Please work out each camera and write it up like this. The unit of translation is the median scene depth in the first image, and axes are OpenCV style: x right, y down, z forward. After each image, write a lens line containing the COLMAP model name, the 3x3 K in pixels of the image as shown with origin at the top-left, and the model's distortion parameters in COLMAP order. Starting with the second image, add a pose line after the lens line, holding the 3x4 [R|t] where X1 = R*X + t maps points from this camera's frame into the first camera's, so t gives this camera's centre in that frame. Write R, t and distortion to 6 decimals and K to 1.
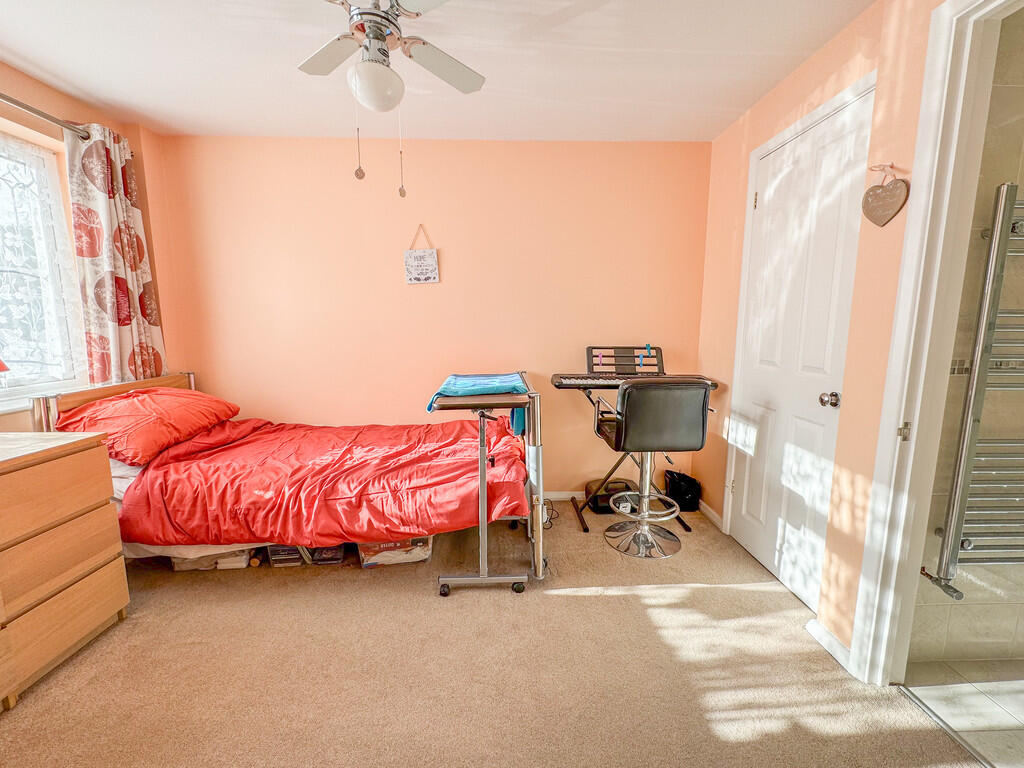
lens RADIAL K [[429.3, 0, 508.5], [0, 429.3, 385.7], [0, 0, 1]] dist [-0.007533, 0.003468]
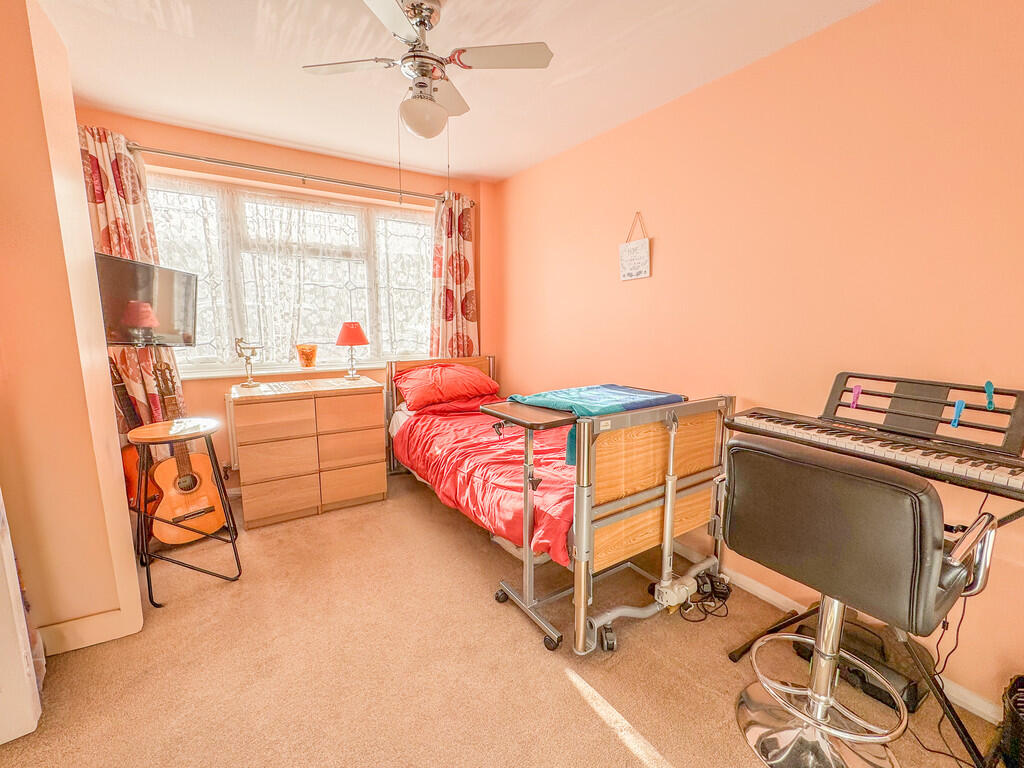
lens RADIAL K [[429.3, 0, 508.5], [0, 429.3, 385.7], [0, 0, 1]] dist [-0.007533, 0.003468]
pose [[0.518219, 0.145085, -0.842852, 0.534679], [-0.136353, 0.986916, 0.086049, -0.075224], [0.844309, 0.070333, 0.531222, 0.392612]]
